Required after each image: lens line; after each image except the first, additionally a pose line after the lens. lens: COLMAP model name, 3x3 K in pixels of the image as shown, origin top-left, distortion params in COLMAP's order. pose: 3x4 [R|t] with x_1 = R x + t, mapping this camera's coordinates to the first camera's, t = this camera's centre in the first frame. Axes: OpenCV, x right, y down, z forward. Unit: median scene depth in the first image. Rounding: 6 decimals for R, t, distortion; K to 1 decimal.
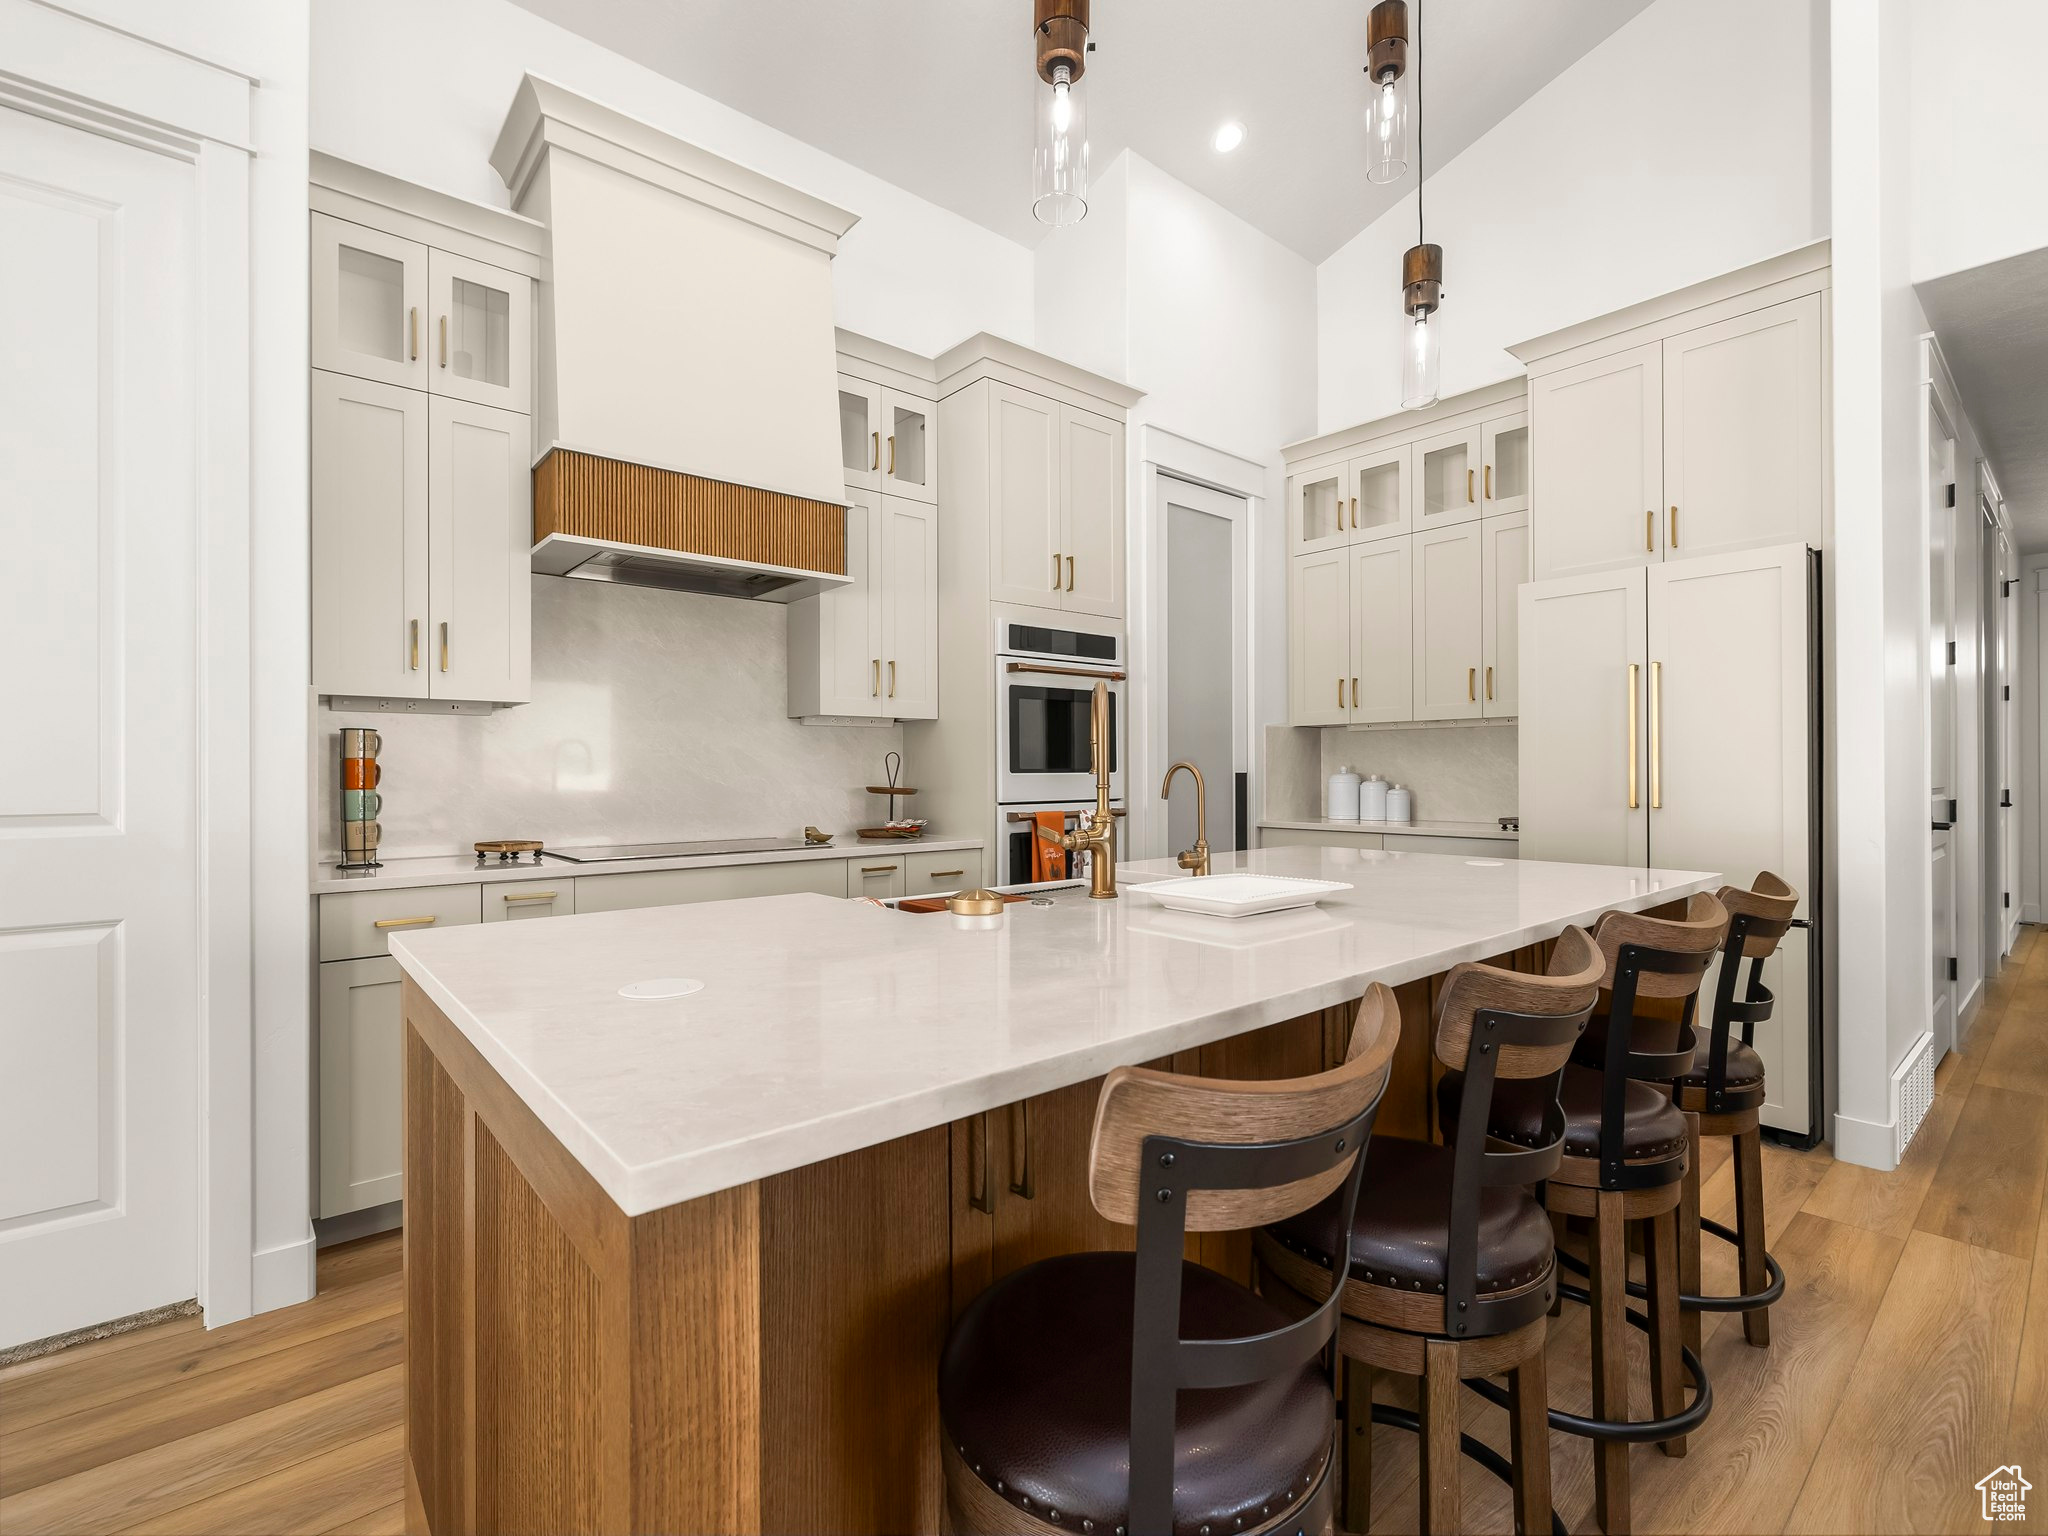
lens RADIAL K [[930.2, 0, 1018.8], [0, 930.2, 769.3], [0, 0, 1]] dist [-0.000914, -0.000078]
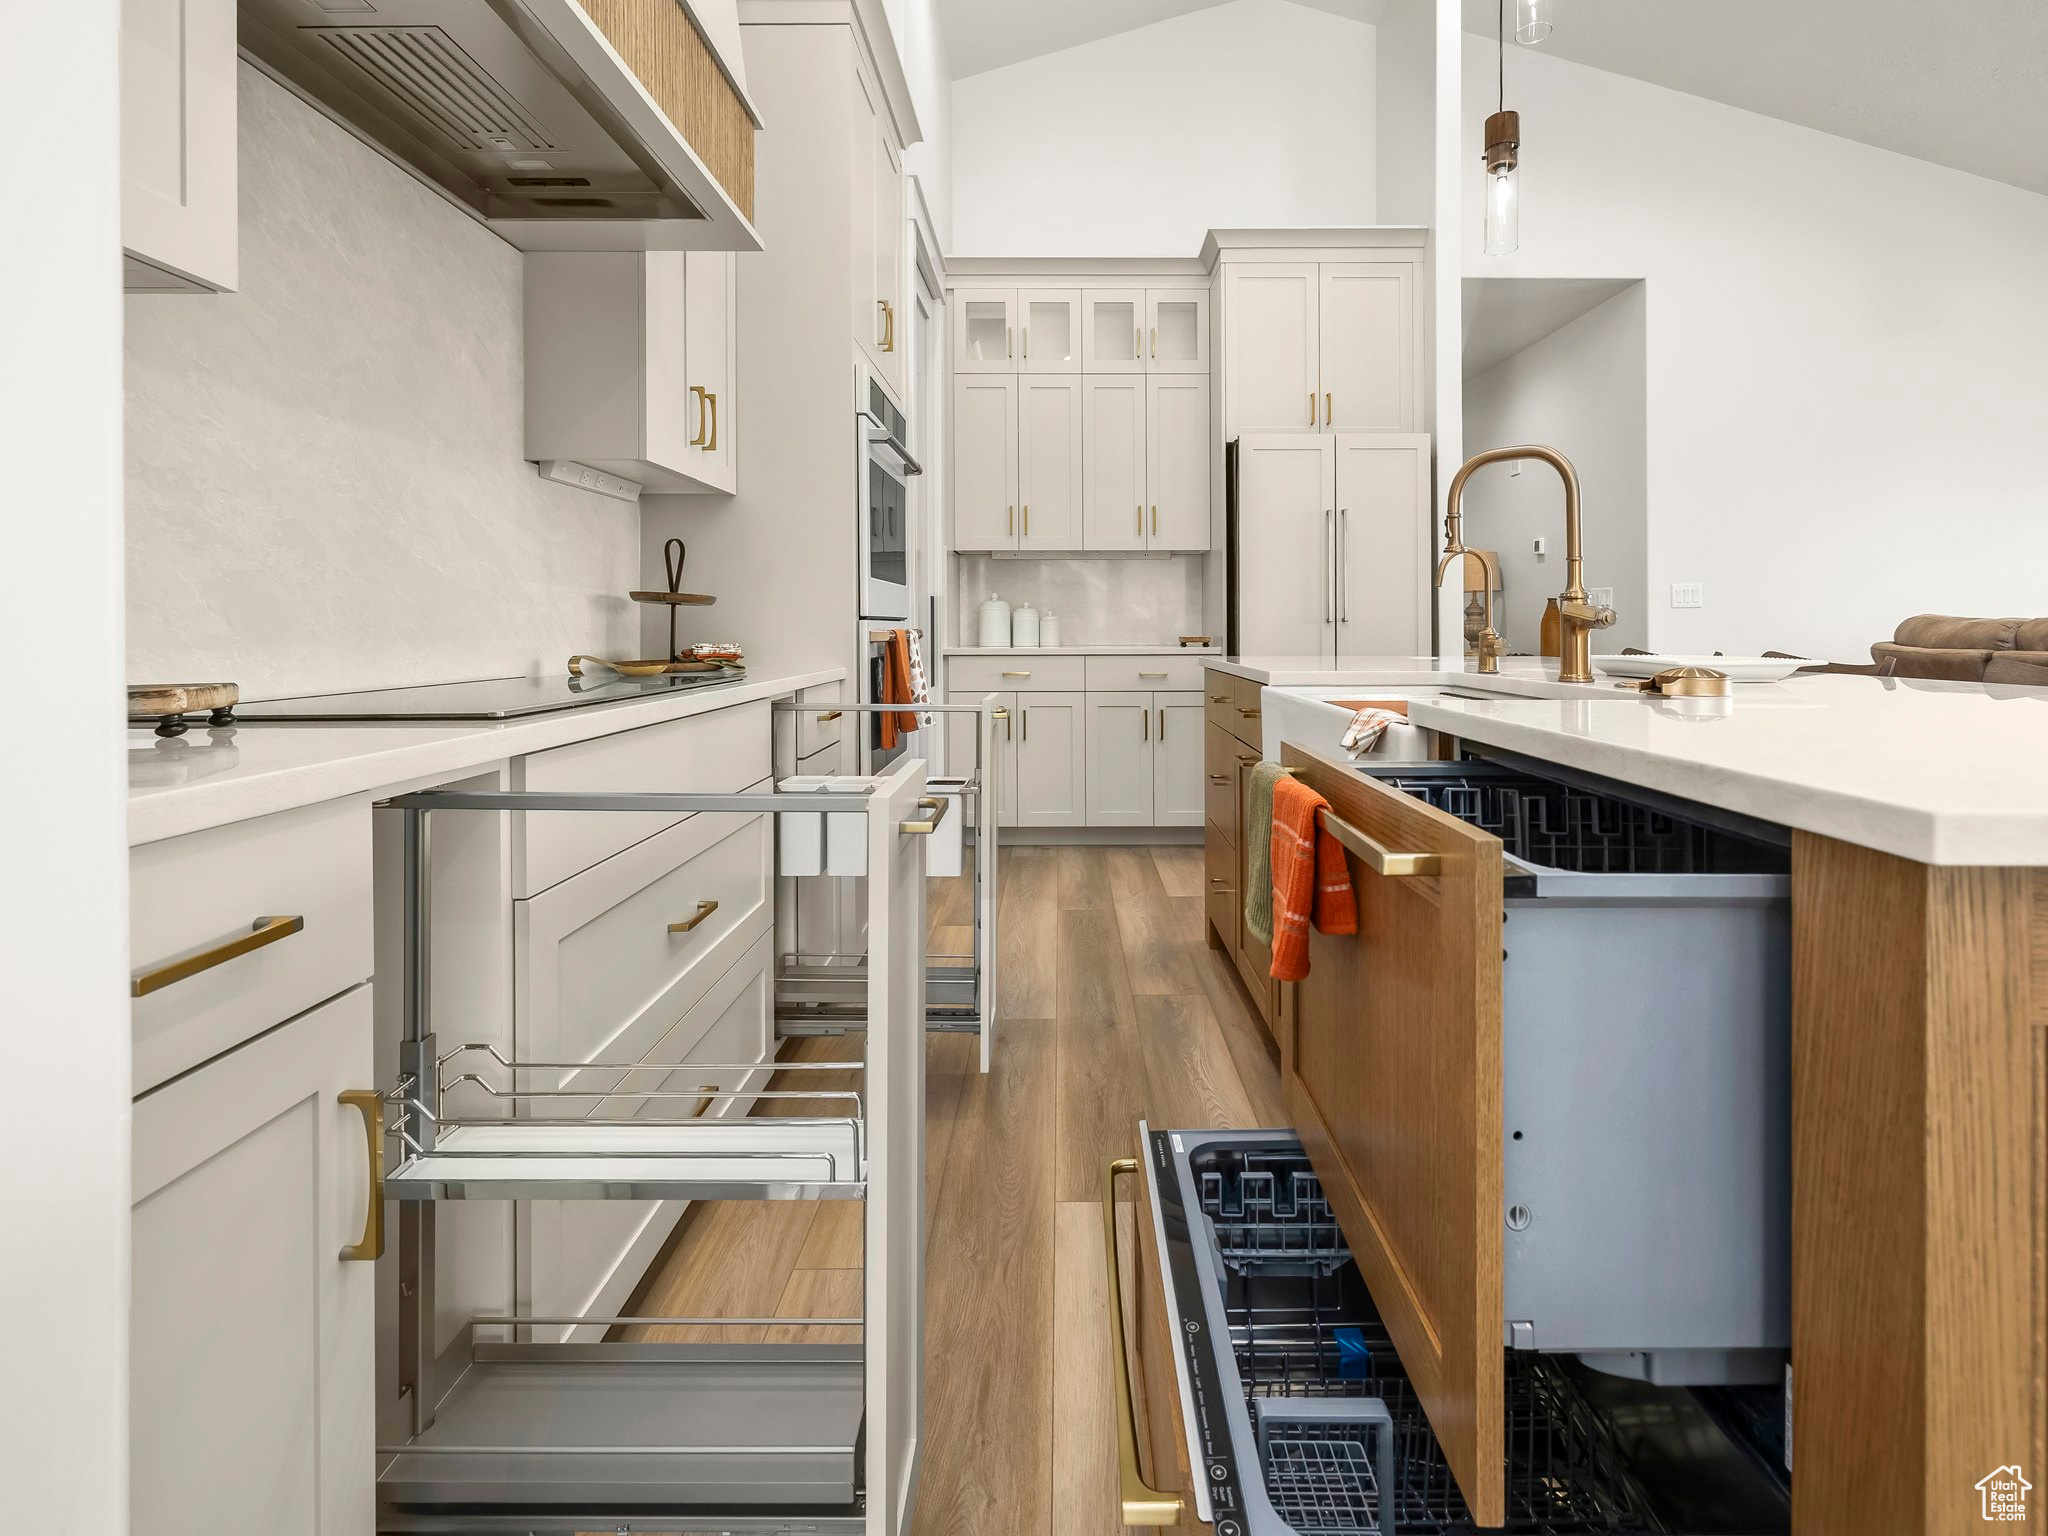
lens RADIAL K [[911.4, 0, 1073.3], [0, 911.4, 630.4], [0, 0, 1]] dist [0.011289, 0.000172]
pose [[0.641307, -0.002299, 0.767281, -0.460872], [0.000827, 0.999997, 0.002304, 0.045029], [-0.767284, -0.000843, 0.641307, 0.404922]]
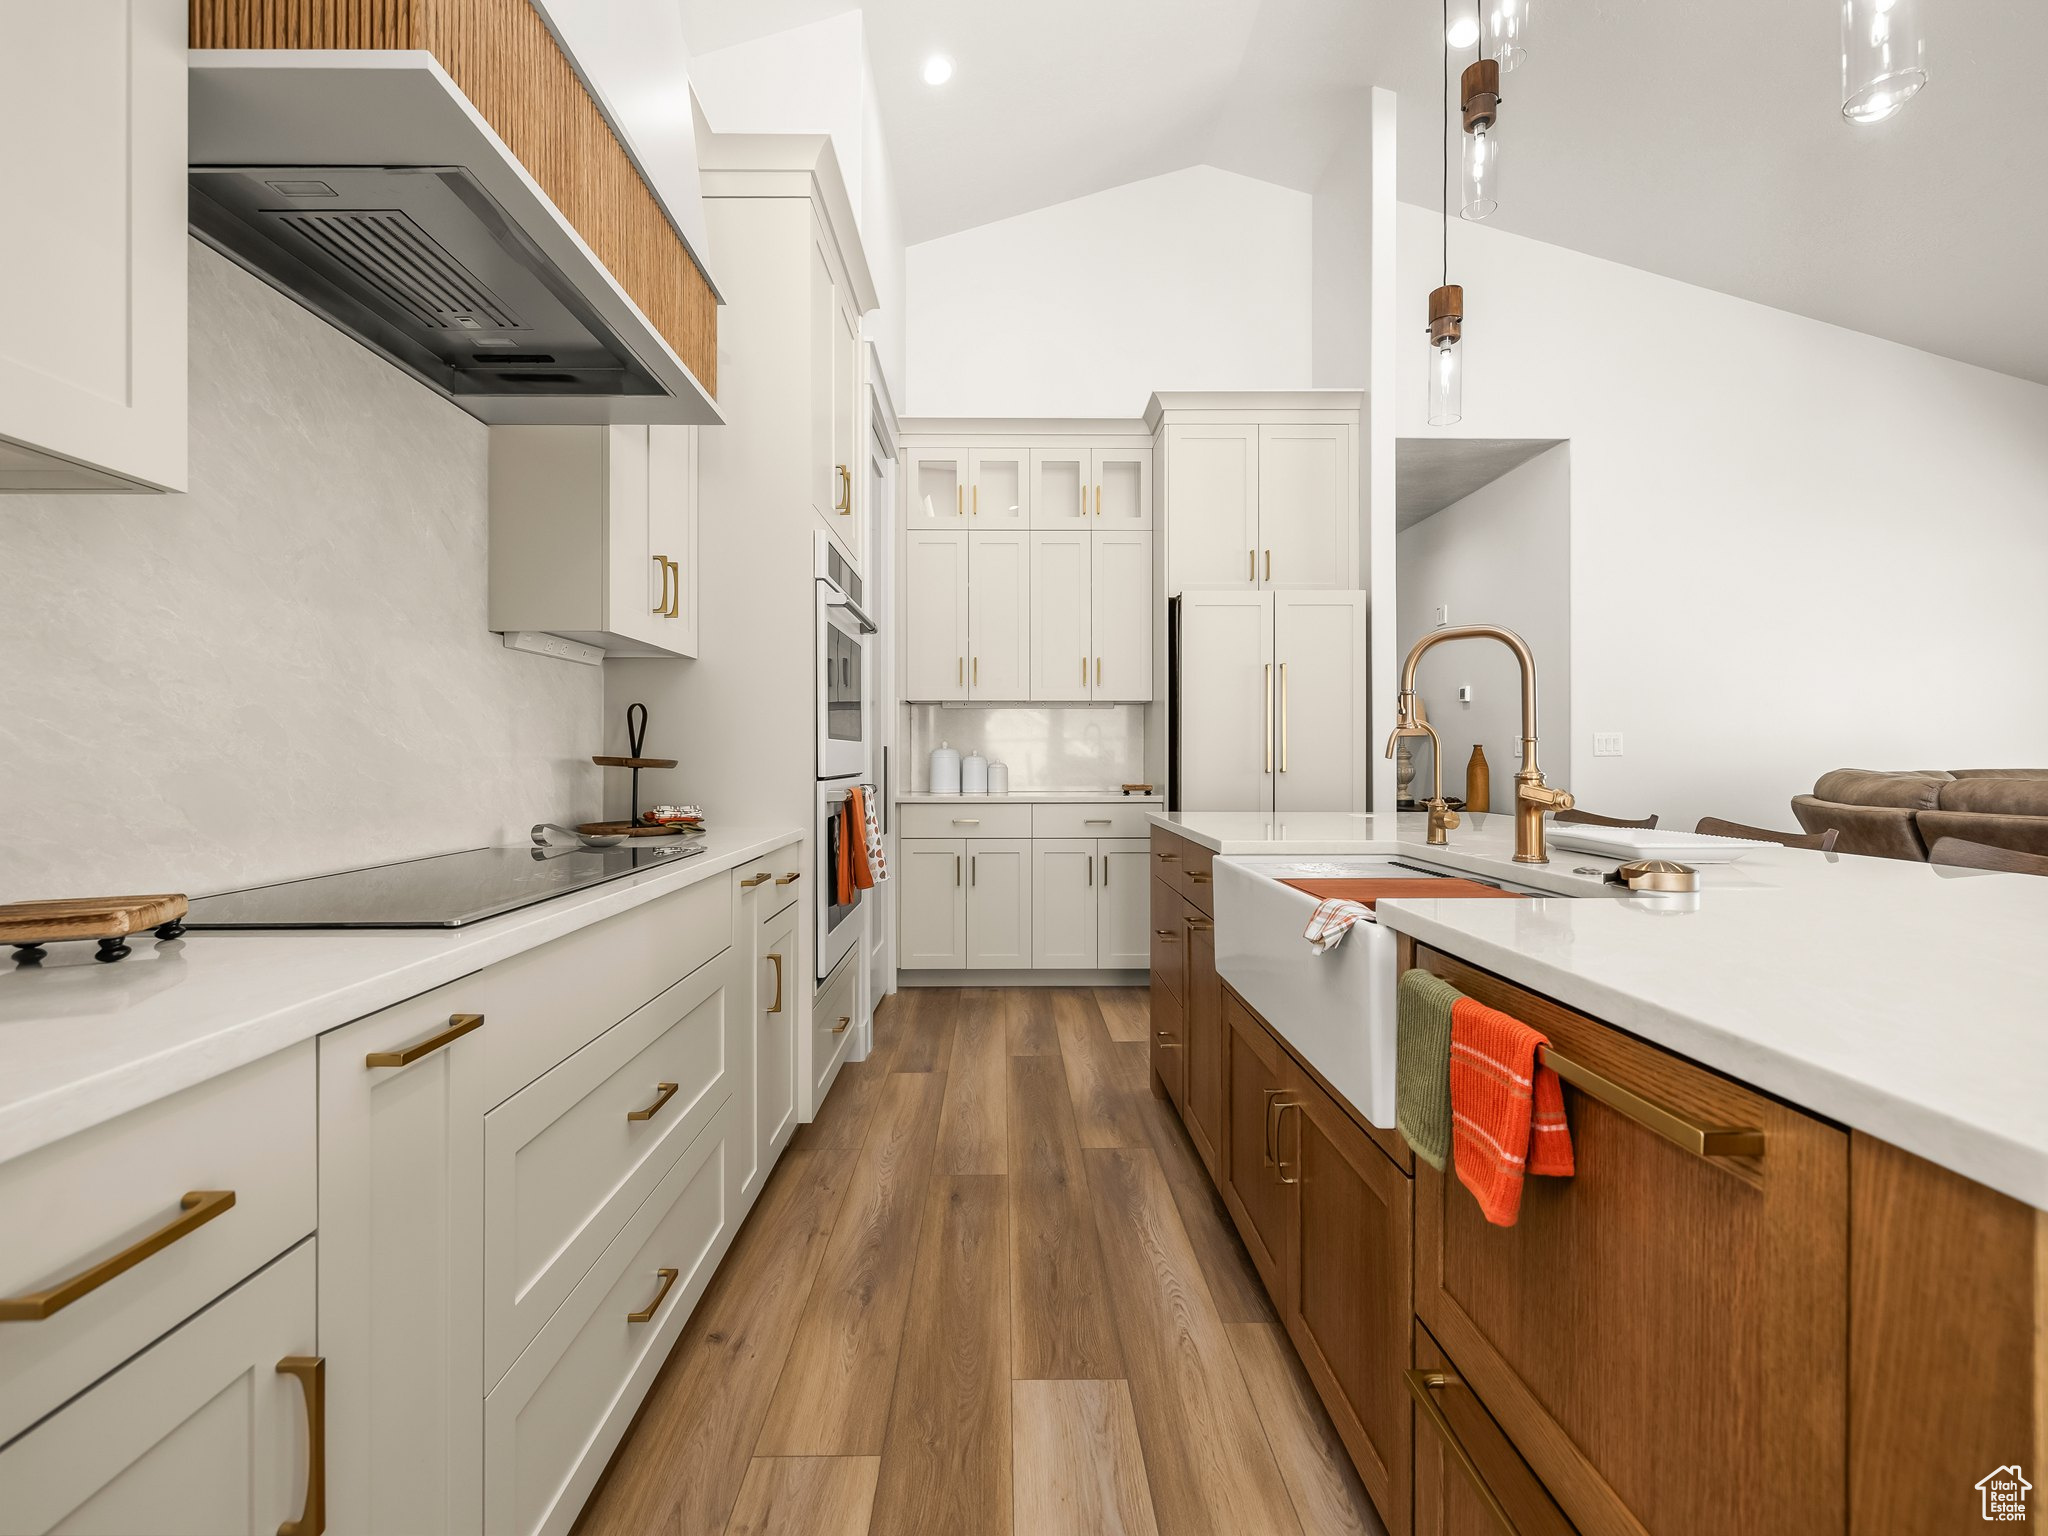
lens RADIAL K [[860.6, 0, 1012.4], [0, 860.6, 762.8], [0, 0, 1]] dist [0.011878, -0.000503]
pose [[0.642322, -0.001519, 0.766433, -0.448968], [-0.005211, 0.999966, 0.006349, 0.018726], [-0.766417, -0.008072, 0.642293, 0.427877]]
